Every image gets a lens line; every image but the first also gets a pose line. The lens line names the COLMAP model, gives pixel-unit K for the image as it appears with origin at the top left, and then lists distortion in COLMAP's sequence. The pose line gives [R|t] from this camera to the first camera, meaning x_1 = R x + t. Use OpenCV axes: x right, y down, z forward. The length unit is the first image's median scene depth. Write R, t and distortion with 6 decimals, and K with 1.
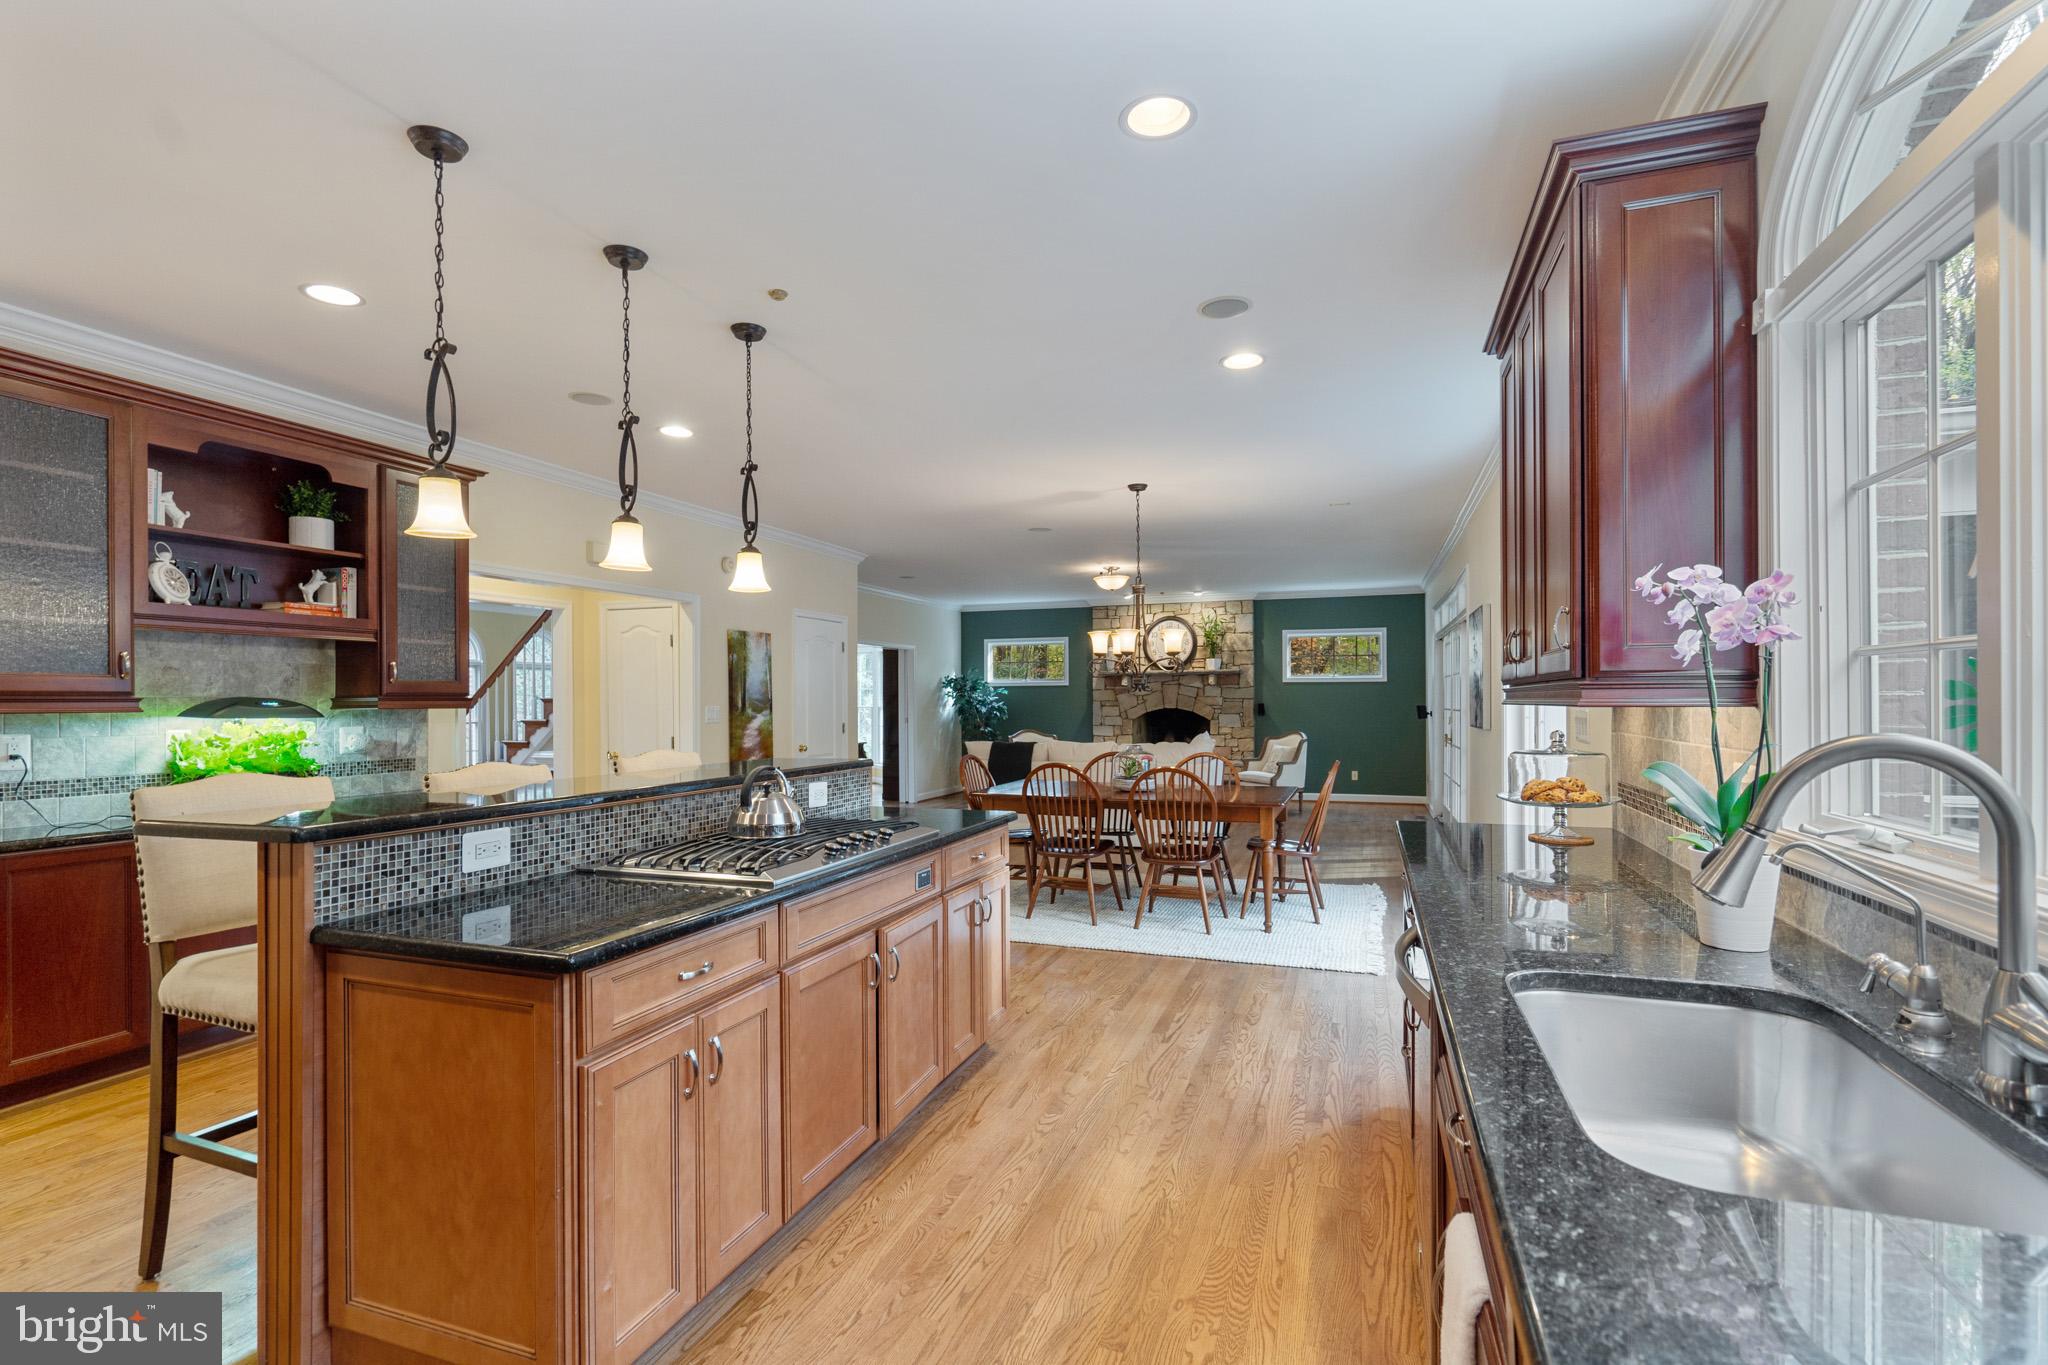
lens RADIAL K [[934.8, 0, 1028.2], [0, 934.8, 697.9], [0, 0, 1]] dist [0.001603, 0.000295]
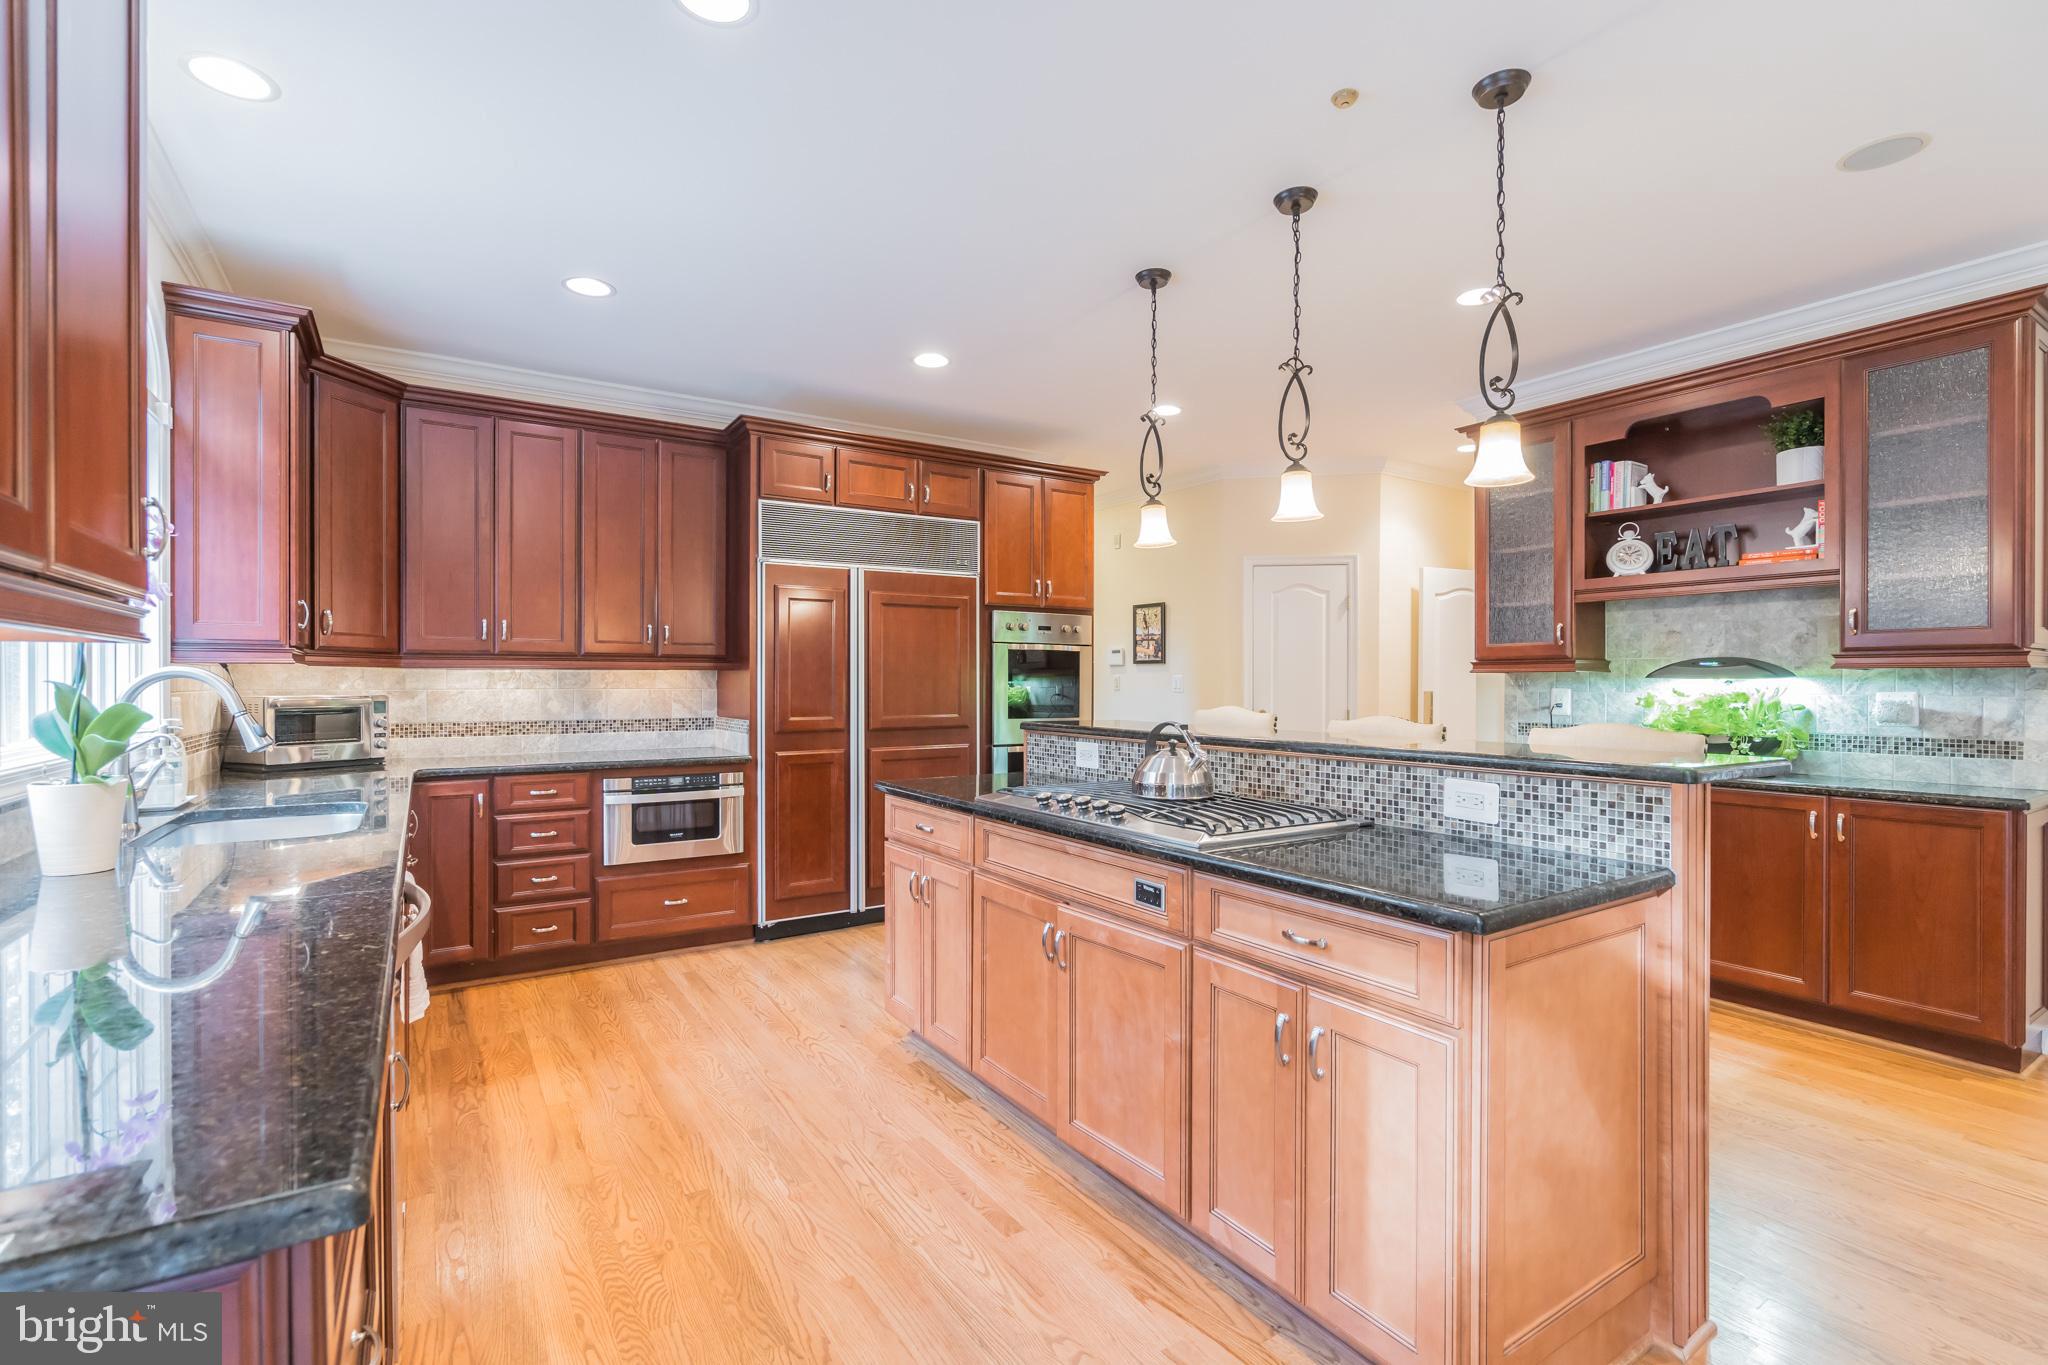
lens RADIAL K [[934.8, 0, 1029.0], [0, 934.8, 681.8], [0, 0, 1]] dist [0.001603, 0.000295]
pose [[-0.605185, 0.001522, -0.796084, 0.432788], [0.003591, 0.999993, -0.000817, 0.026019], [0.796077, -0.003353, -0.605186, 1.141230]]
